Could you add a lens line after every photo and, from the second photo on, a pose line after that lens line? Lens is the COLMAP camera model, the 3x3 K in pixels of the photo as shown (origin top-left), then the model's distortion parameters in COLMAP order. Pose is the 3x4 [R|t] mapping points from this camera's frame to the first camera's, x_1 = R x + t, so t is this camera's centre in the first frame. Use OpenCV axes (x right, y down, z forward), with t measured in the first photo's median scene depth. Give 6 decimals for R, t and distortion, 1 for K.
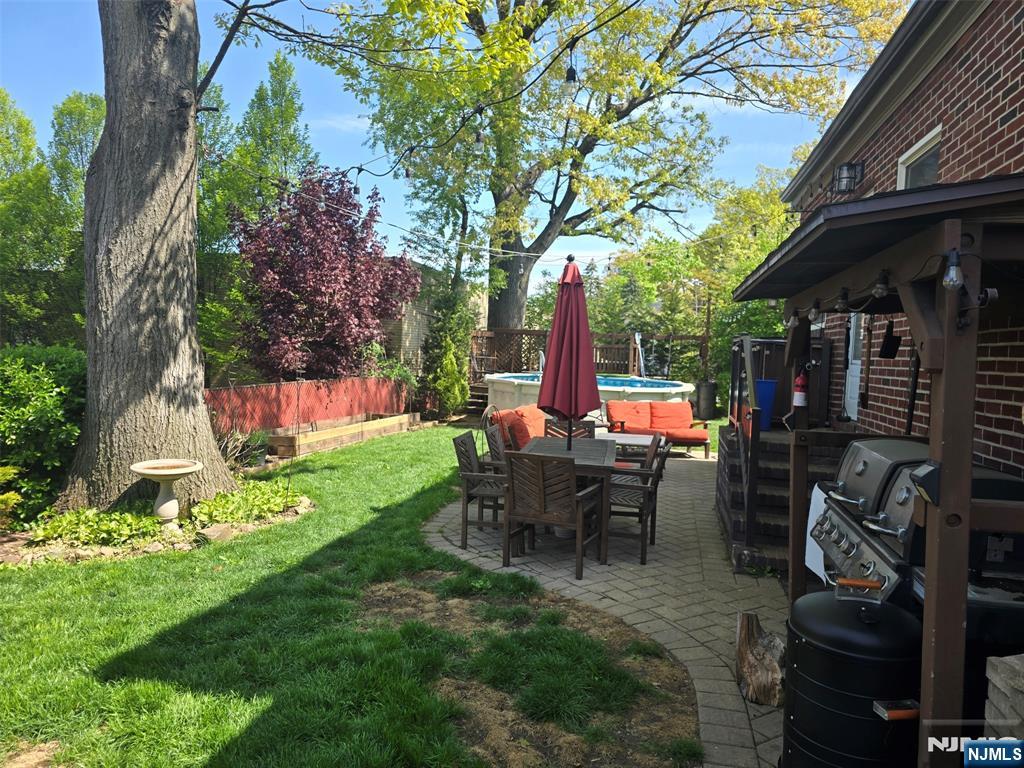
lens RADIAL K [[699.6, 0, 503.7], [0, 699.6, 388.3], [0, 0, 1]] dist [0.032966, -0.008884]
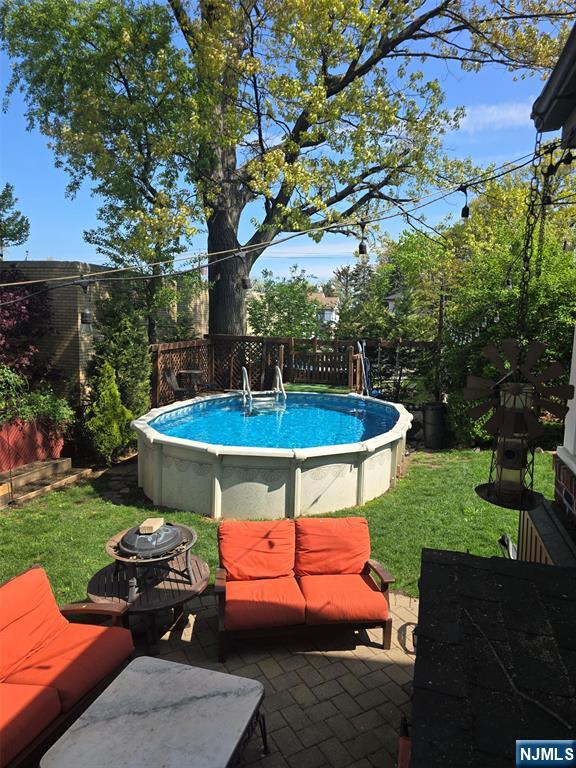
lens RADIAL K [[524.7, 0, 288.0], [0, 524.7, 382.5], [0, 0, 1]] dist [0.032966, -0.008884]
pose [[0.999034, -0.016675, -0.040652, 0.421609], [0.019118, 0.997988, 0.060448, -0.227310], [0.039562, -0.061167, 0.997343, 1.102150]]
